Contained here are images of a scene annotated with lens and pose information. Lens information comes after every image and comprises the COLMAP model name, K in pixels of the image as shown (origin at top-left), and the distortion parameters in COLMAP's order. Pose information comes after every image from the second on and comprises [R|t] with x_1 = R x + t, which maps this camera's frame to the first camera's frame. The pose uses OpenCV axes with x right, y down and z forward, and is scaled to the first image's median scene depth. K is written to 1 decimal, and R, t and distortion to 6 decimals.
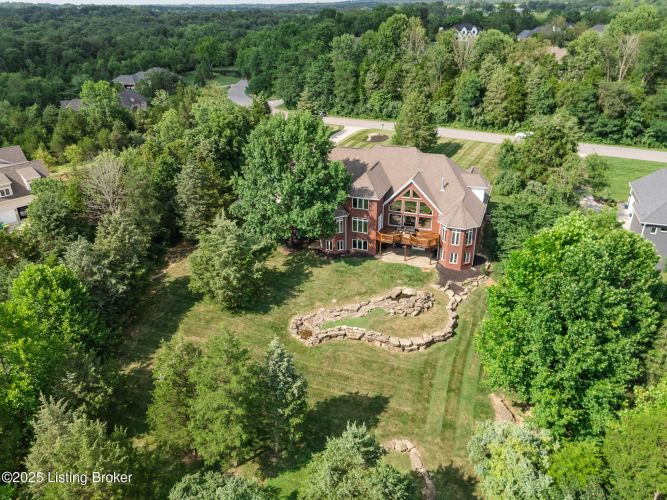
lens RADIAL K [[492.0, 0, 333.5], [0, 492.0, 250.0], [0, 0, 1]] dist [0.072854, -0.073714]
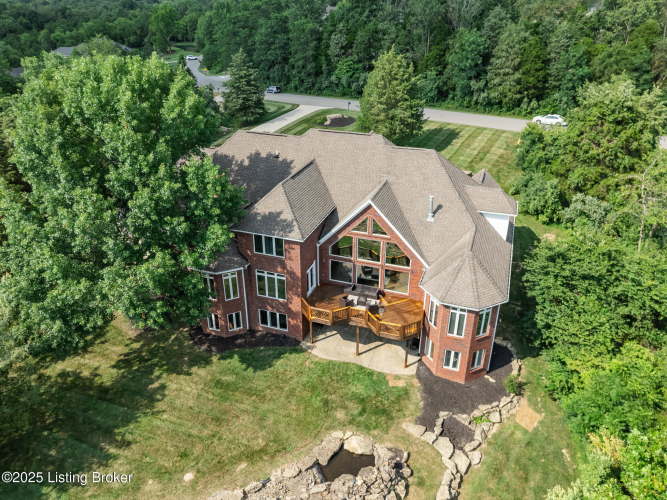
lens RADIAL K [[492.0, 0, 333.5], [0, 492.0, 250.0], [0, 0, 1]] dist [0.072854, -0.073714]
pose [[0.999585, 0.005777, 0.028236, 0.103034], [-0.006494, 0.999657, 0.025382, -0.099190], [-0.028079, -0.025555, 0.999279, 0.477895]]
